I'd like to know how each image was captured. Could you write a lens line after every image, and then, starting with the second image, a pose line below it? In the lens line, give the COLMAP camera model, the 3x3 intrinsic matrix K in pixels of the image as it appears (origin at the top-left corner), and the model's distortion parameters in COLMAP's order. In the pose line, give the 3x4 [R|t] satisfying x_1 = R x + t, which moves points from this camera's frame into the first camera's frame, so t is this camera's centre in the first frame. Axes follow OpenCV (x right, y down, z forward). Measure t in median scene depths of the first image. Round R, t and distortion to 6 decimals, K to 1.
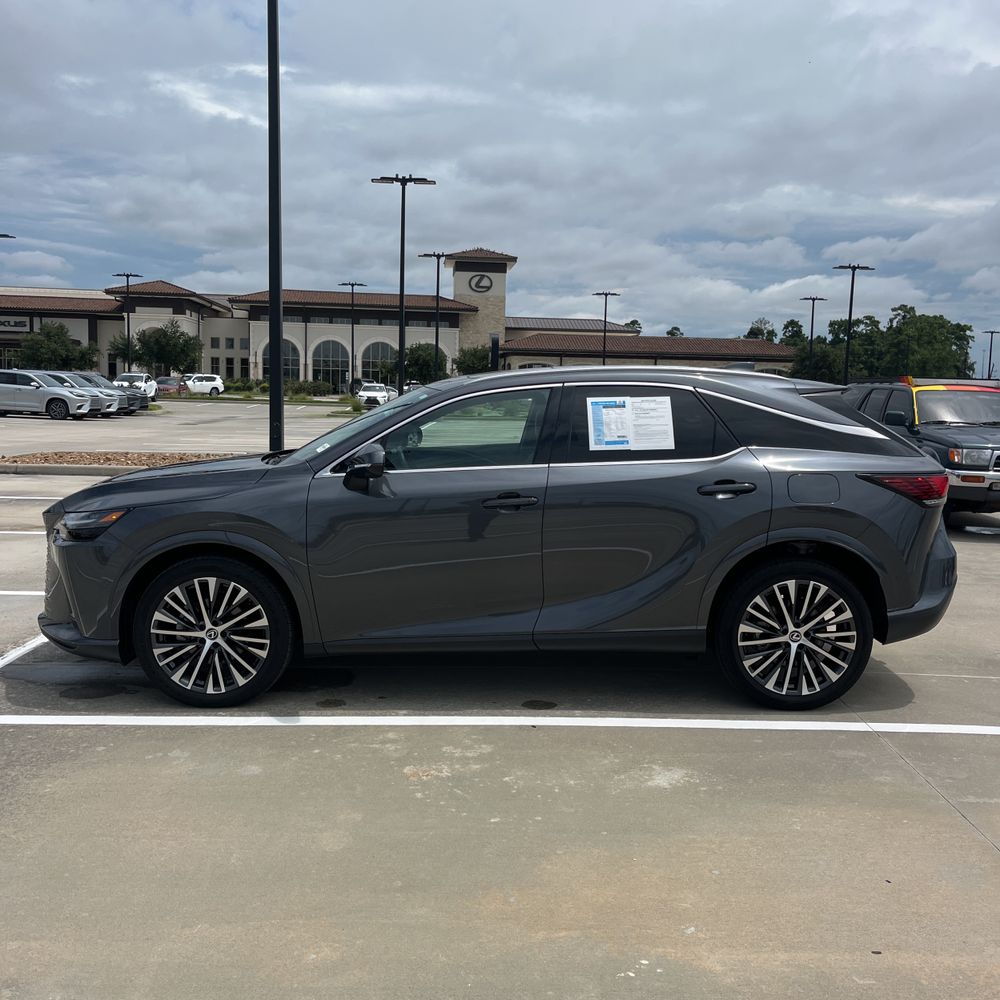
lens RADIAL K [[1013.9, 0, 493.5], [0, 1013.9, 500.6], [0, 0, 1]] dist [0.022285, 0.000000]
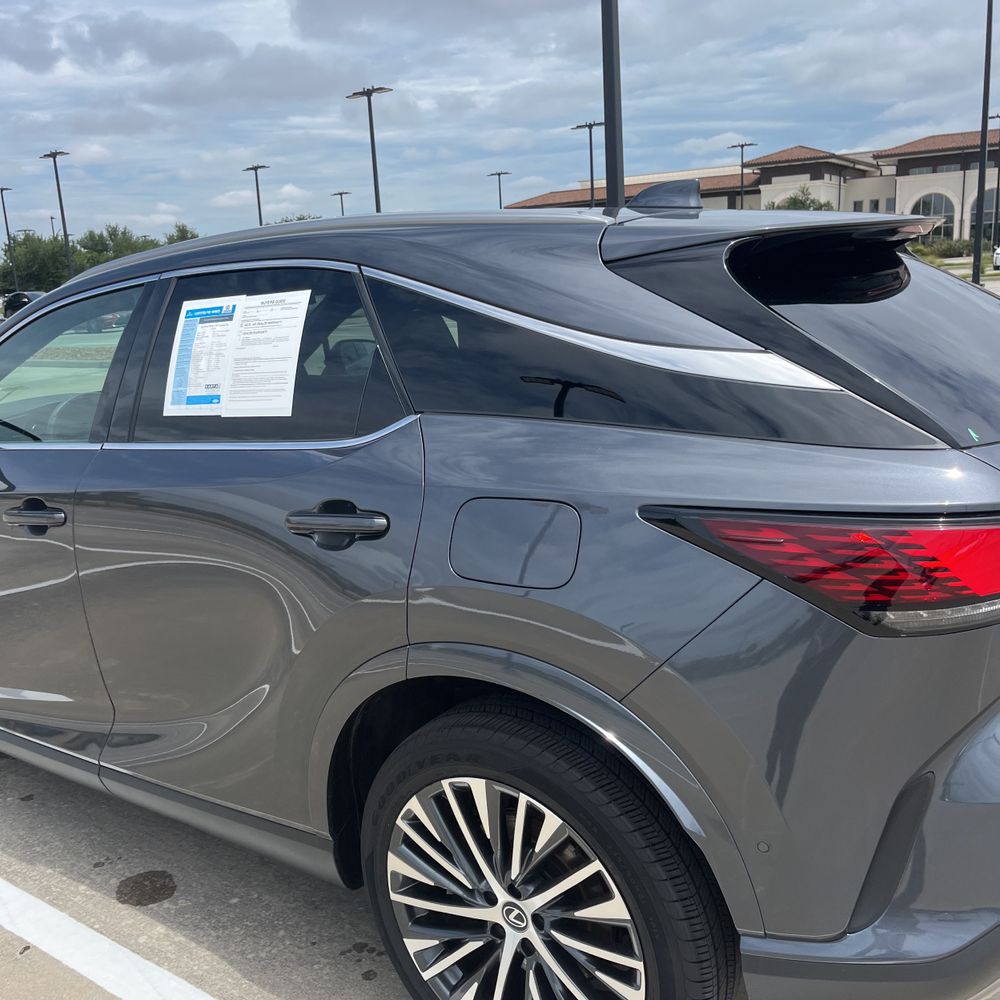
lens RADIAL K [[1013.9, 0, 494.7], [0, 1013.9, 498.5], [0, 0, 1]] dist [0.022285, 0.000000]
pose [[0.805516, 0.064732, -0.589028, 0.502749], [0.006845, 0.992933, 0.118480, -0.066363], [0.592534, -0.099470, 0.799380, 0.705067]]
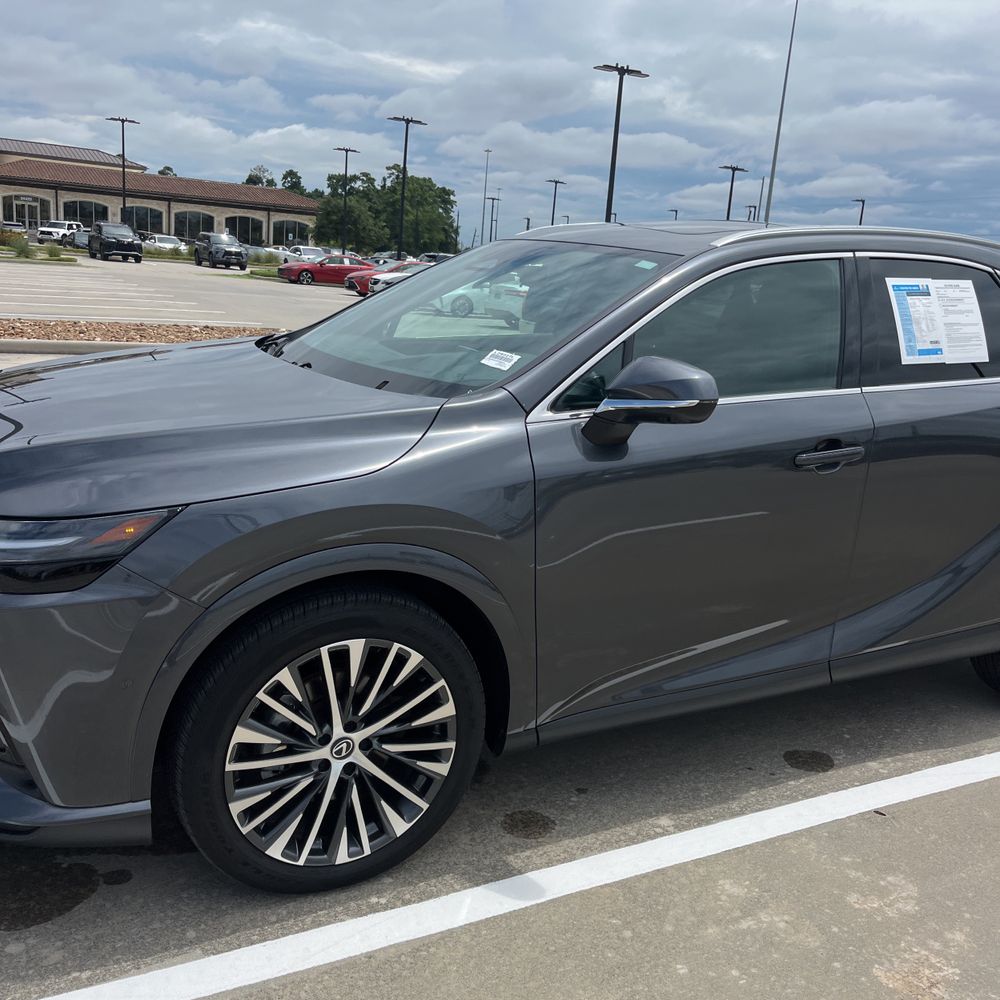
lens RADIAL K [[1013.9, 0, 485.6], [0, 1013.9, 506.5], [0, 0, 1]] dist [0.022285, 0.000000]
pose [[0.885674, -0.067357, 0.459395, -0.430015], [-0.000921, 0.989165, 0.146807, -0.054754], [-0.464306, -0.130446, 0.876016, 0.553024]]
